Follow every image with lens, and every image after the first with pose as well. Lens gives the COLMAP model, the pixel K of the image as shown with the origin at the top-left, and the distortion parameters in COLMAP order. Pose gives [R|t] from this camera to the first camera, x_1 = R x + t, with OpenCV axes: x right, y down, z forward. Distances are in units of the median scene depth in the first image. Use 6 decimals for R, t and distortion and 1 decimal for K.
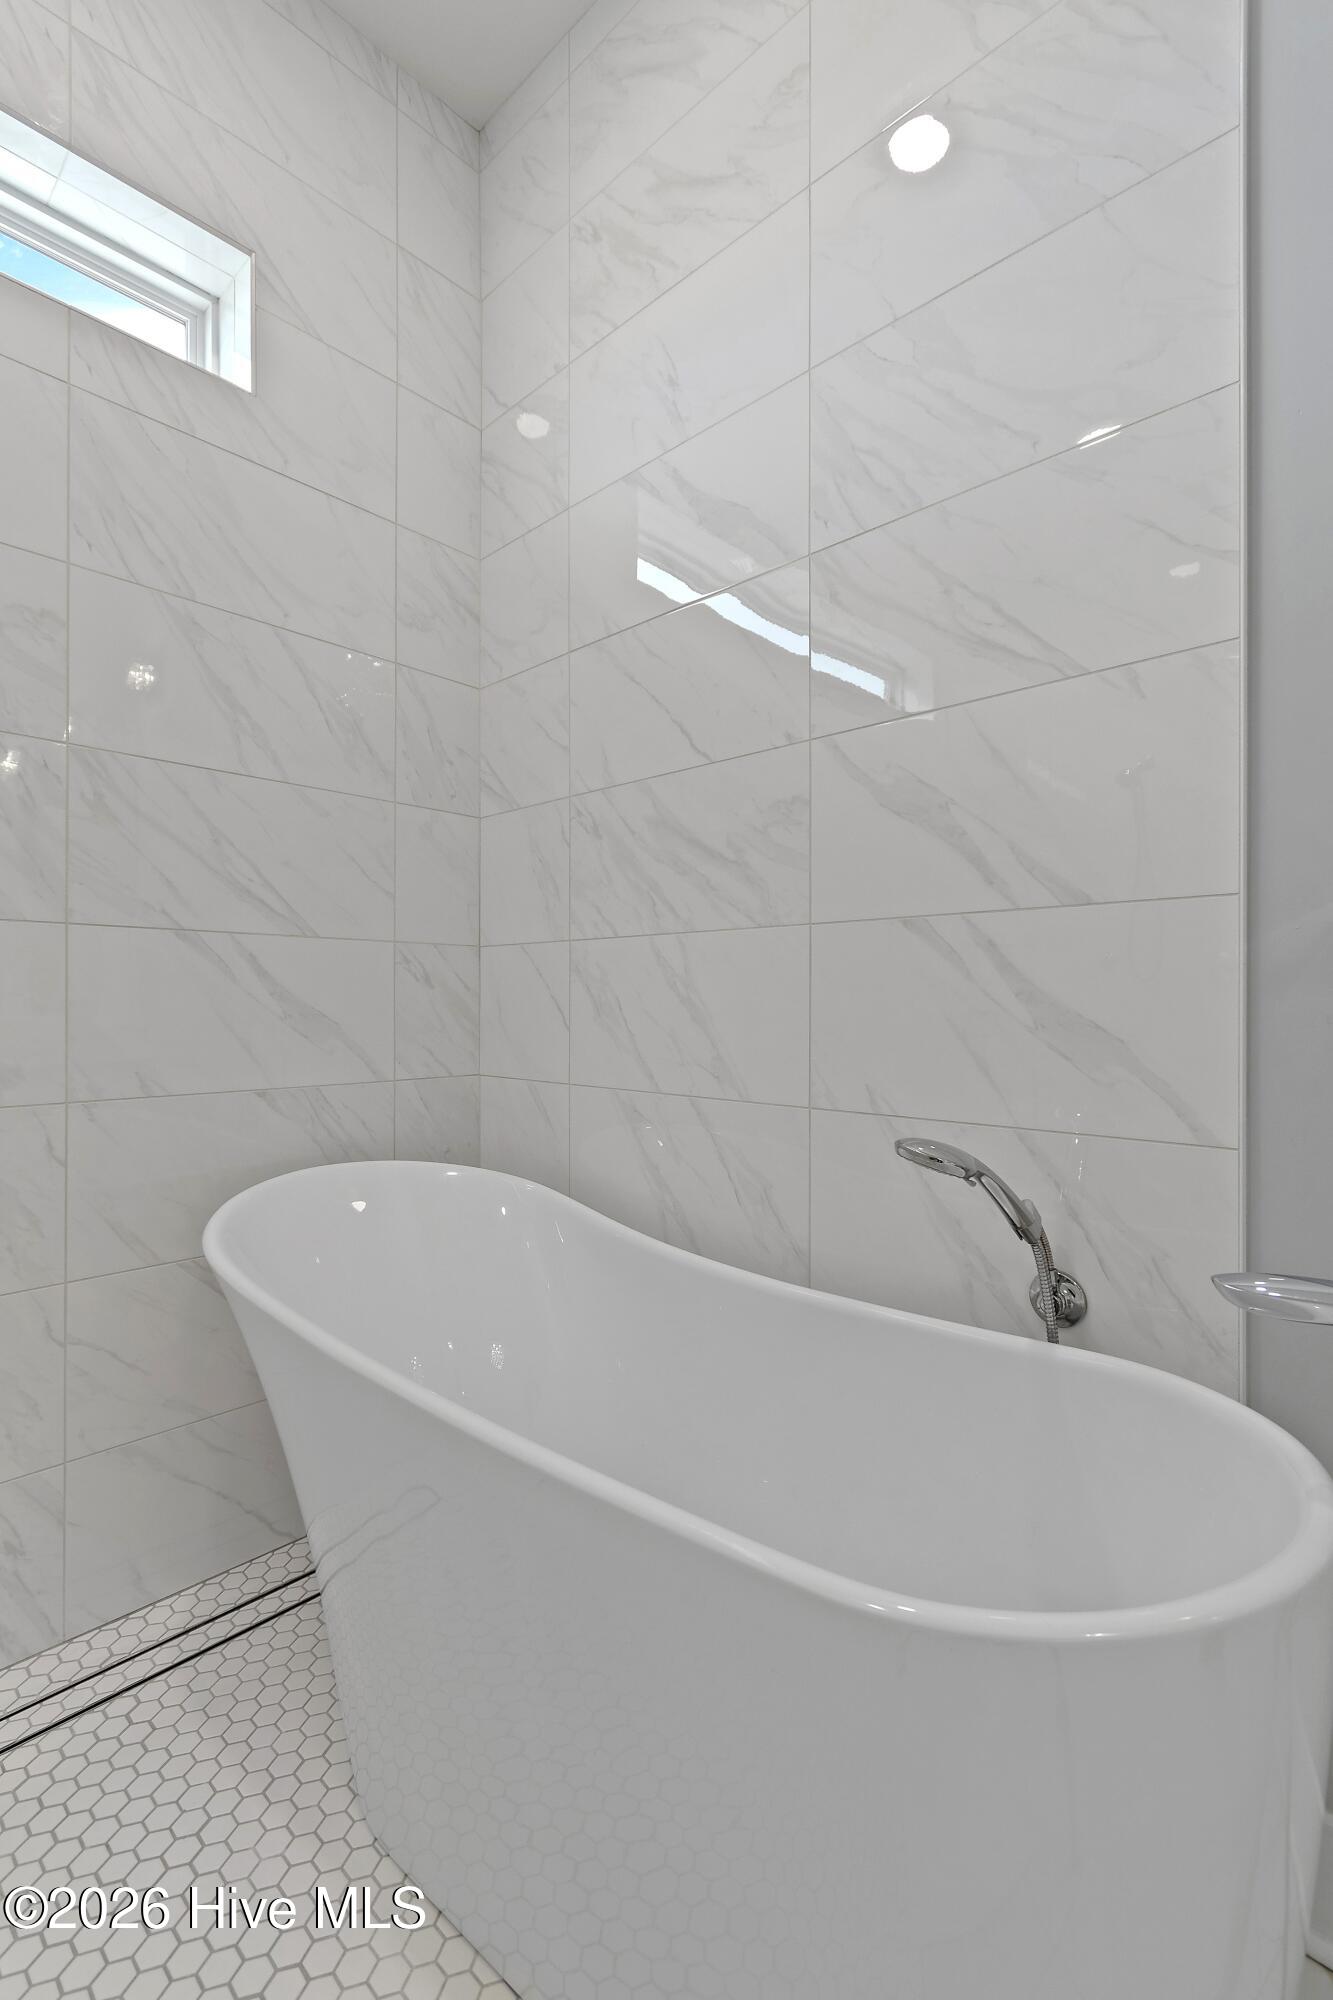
lens RADIAL K [[894.0, 0, 665.0], [0, 894.0, 1005.8], [0, 0, 1]] dist [0.001978, -0.000155]
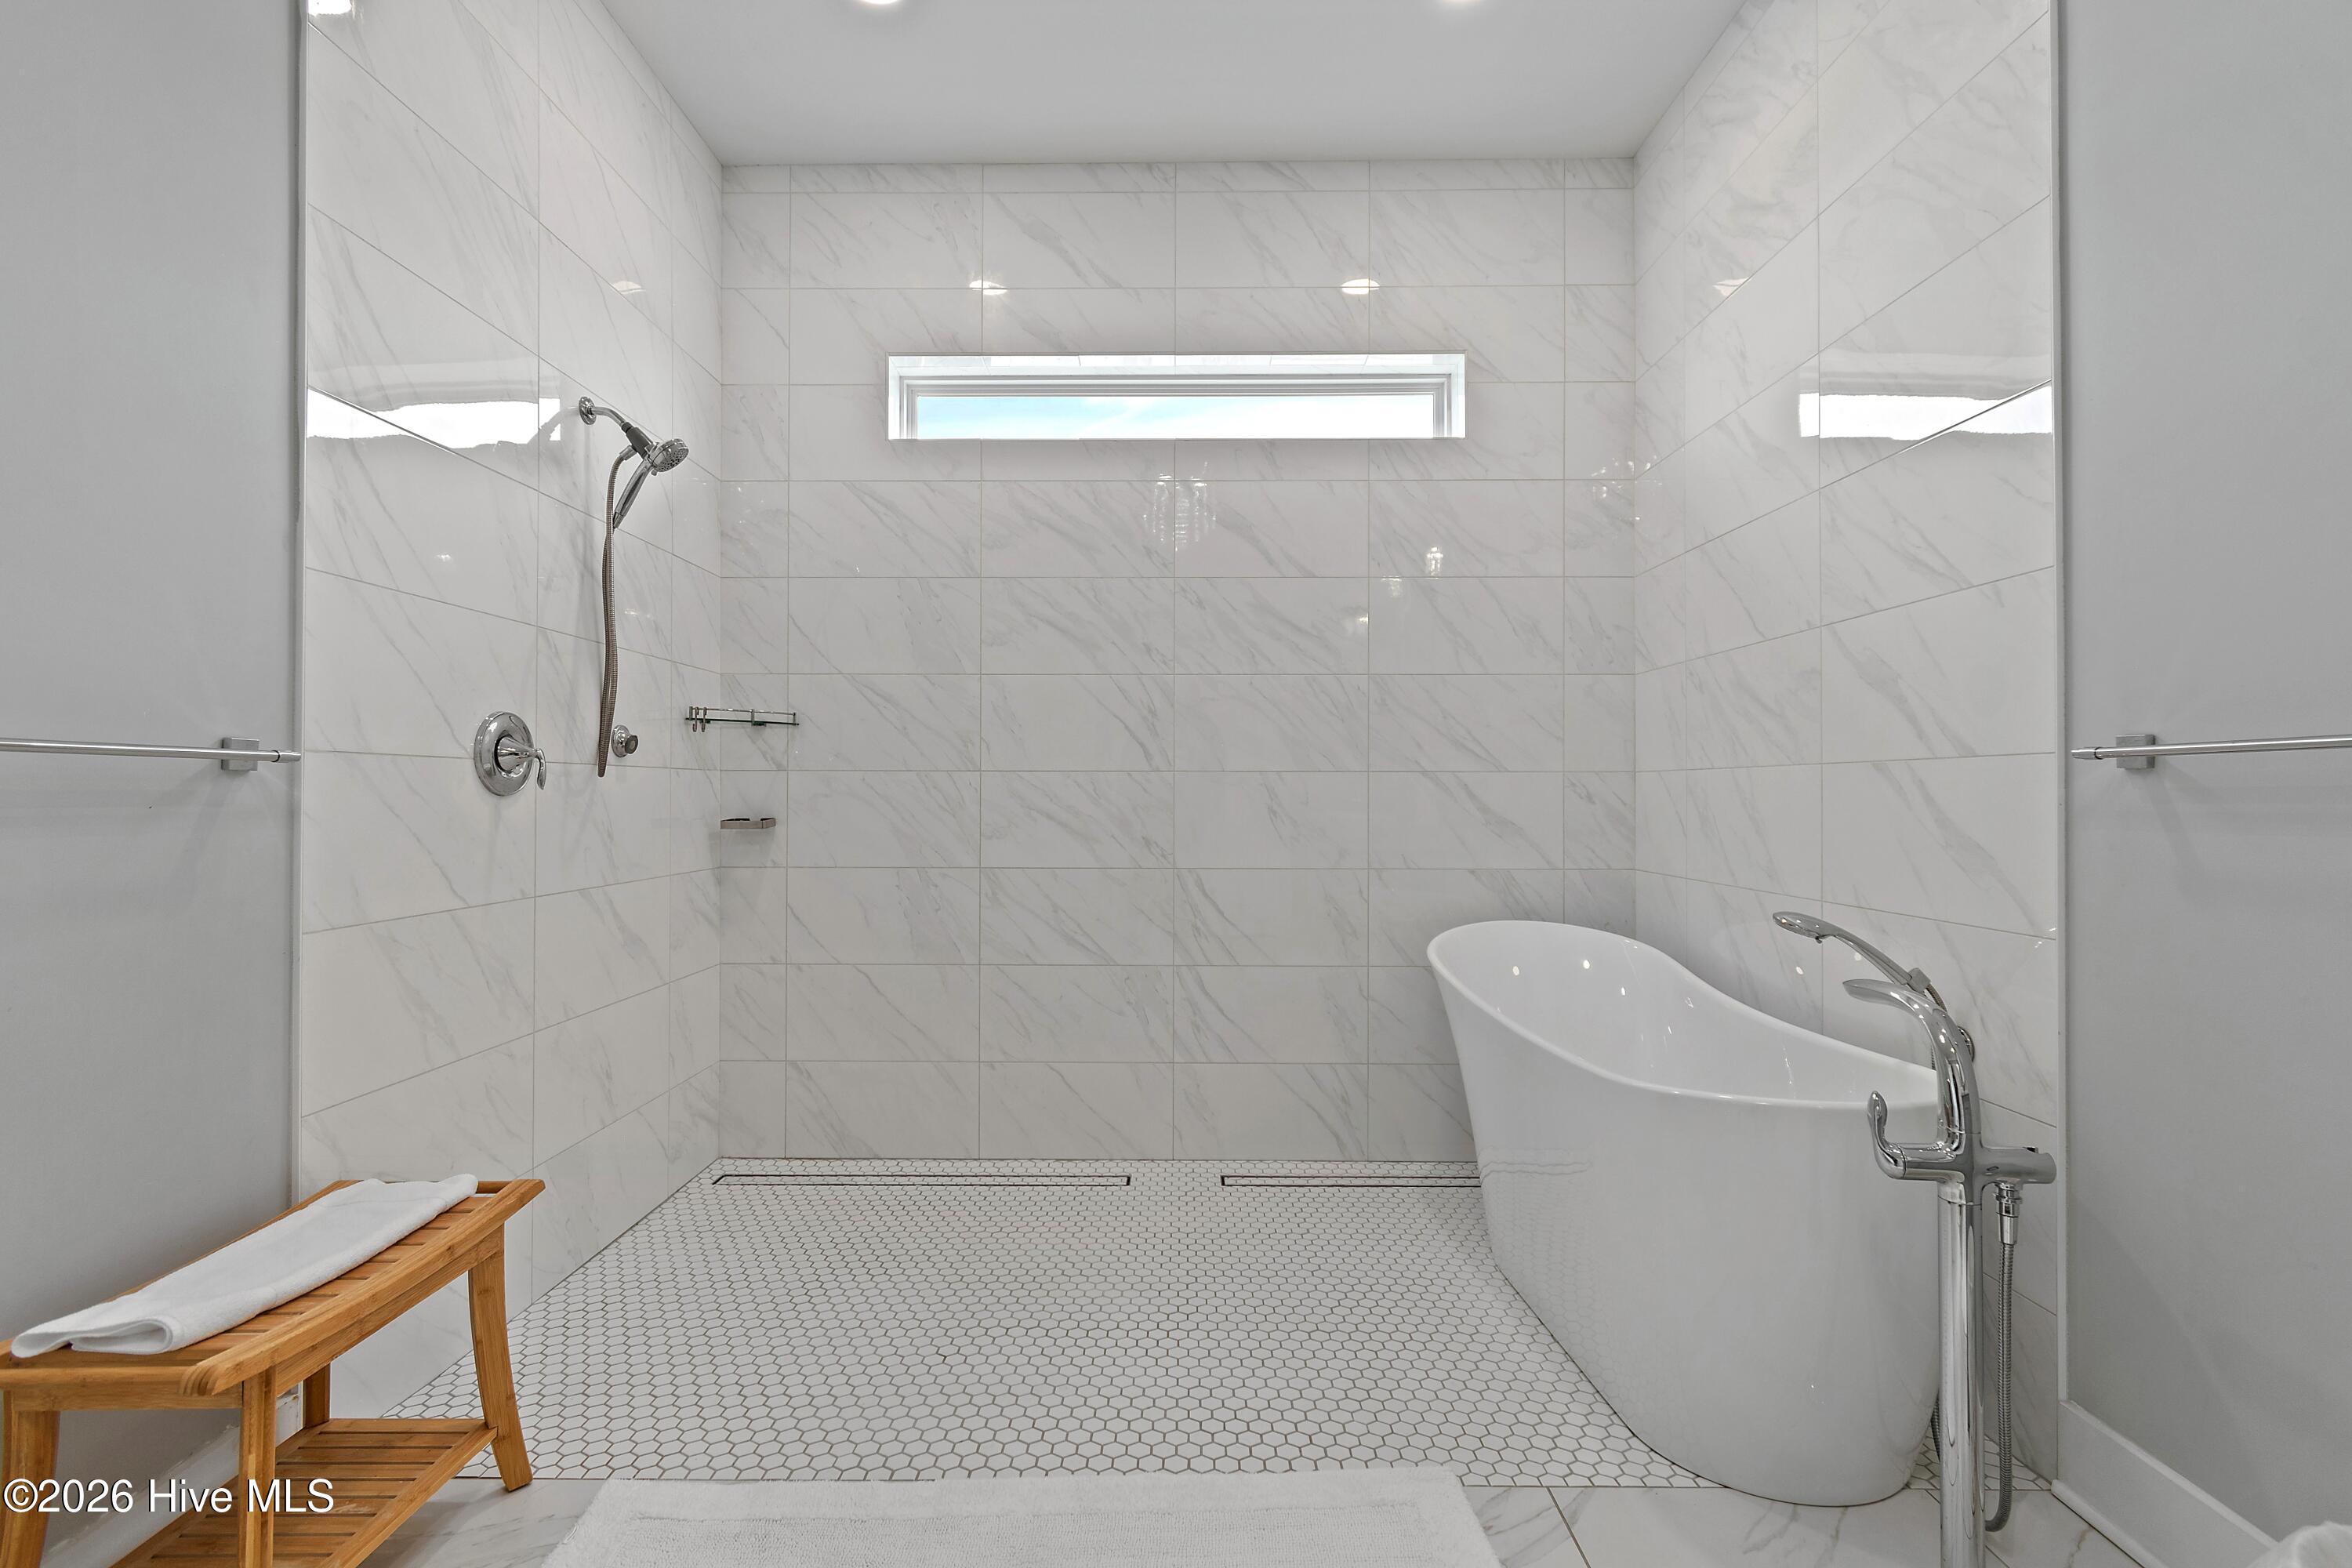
lens RADIAL K [[1033.7, 0, 1176.0], [0, 1033.7, 784.0], [0, 0, 1]] dist [0.004061, -0.000340]
pose [[0.684776, -0.009386, -0.728693, 0.541059], [0.000041, 0.999918, -0.012842, -0.035226], [0.728754, 0.008764, 0.684720, -0.660414]]
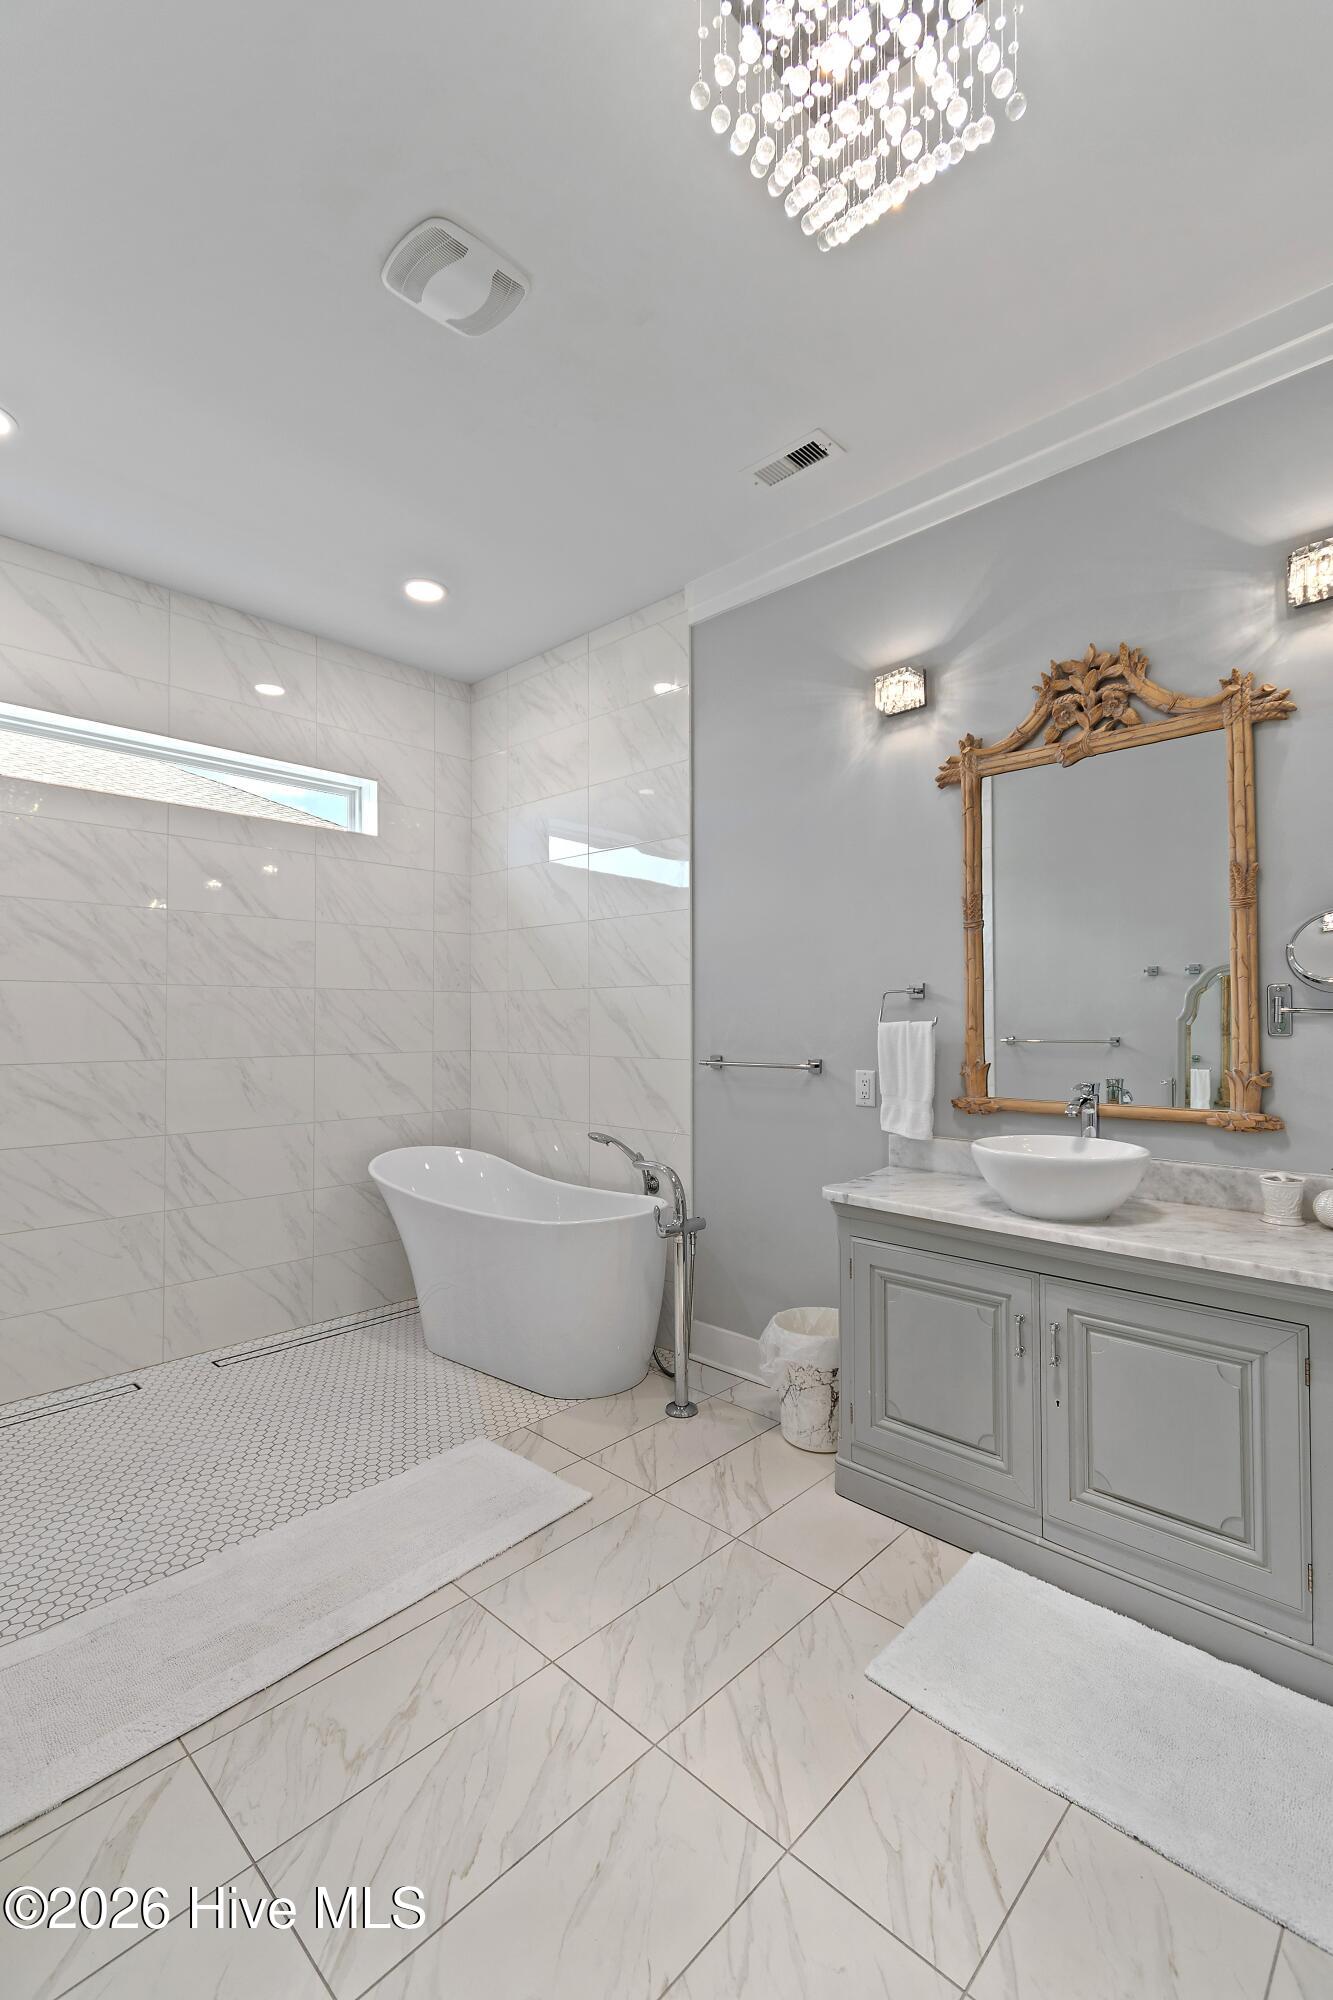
lens RADIAL K [[884.1, 0, 666.5], [0, 884.1, 1000.0], [0, 0, 1]] dist [0.016115, 0.000016]
pose [[0.999993, -0.003729, 0.000994, 0.339960], [0.003750, 0.999750, -0.022023, -0.173186], [-0.000912, 0.022027, 0.999757, -1.467519]]
